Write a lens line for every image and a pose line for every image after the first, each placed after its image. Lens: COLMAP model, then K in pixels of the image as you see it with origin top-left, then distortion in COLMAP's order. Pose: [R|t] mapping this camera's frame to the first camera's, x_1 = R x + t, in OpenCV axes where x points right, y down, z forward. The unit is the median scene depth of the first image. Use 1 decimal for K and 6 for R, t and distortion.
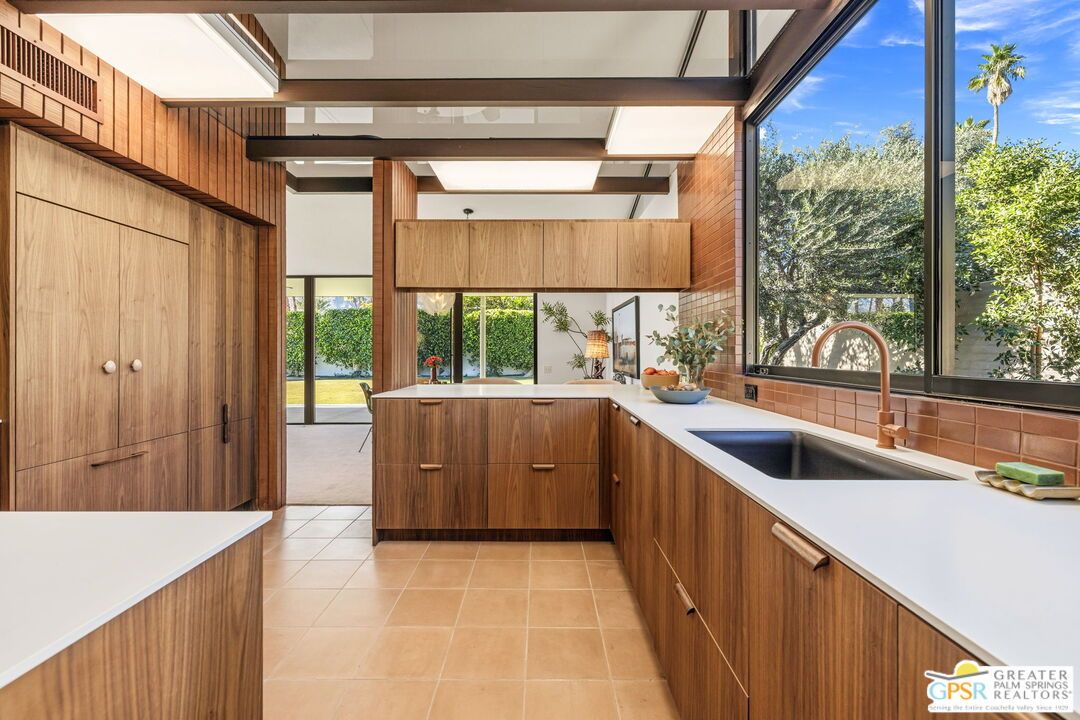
lens RADIAL K [[452.4, 0, 538.9], [0, 452.4, 356.7], [0, 0, 1]] dist [-0.001018, -0.000209]
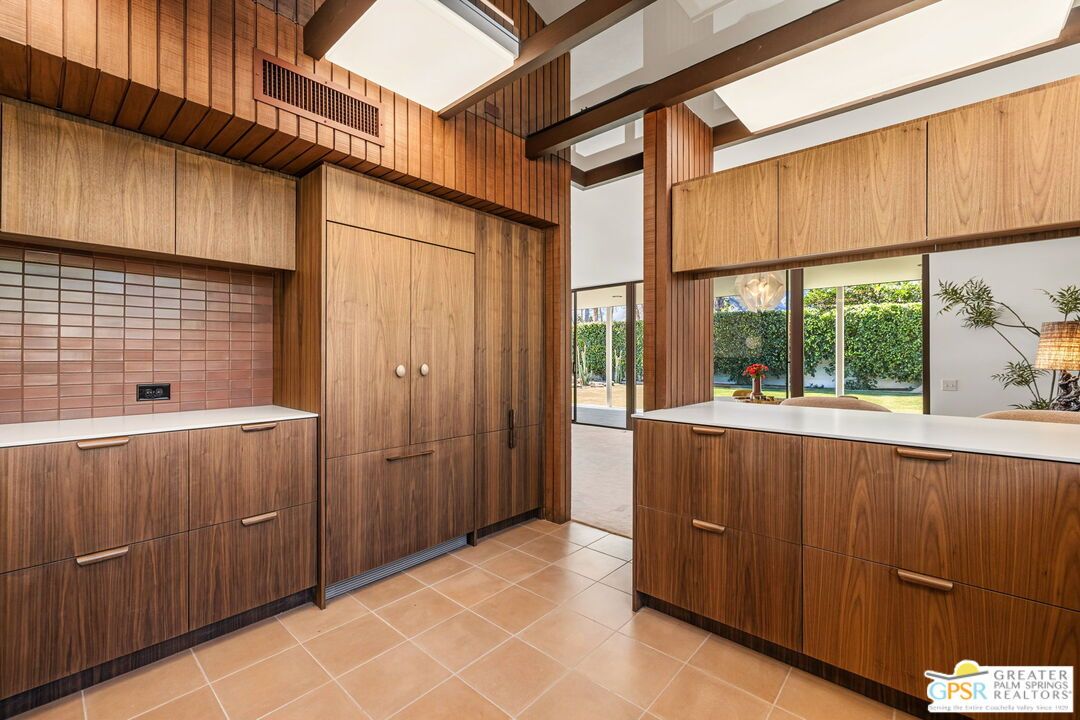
lens RADIAL K [[452.7, 0, 541.8], [0, 452.7, 355.8], [0, 0, 1]] dist [-0.000874, -0.000124]
pose [[0.749816, -0.001020, -0.661646, 0.024634], [-0.009658, 0.999875, -0.012487, -0.002895], [0.661576, 0.015753, 0.749712, 0.320074]]
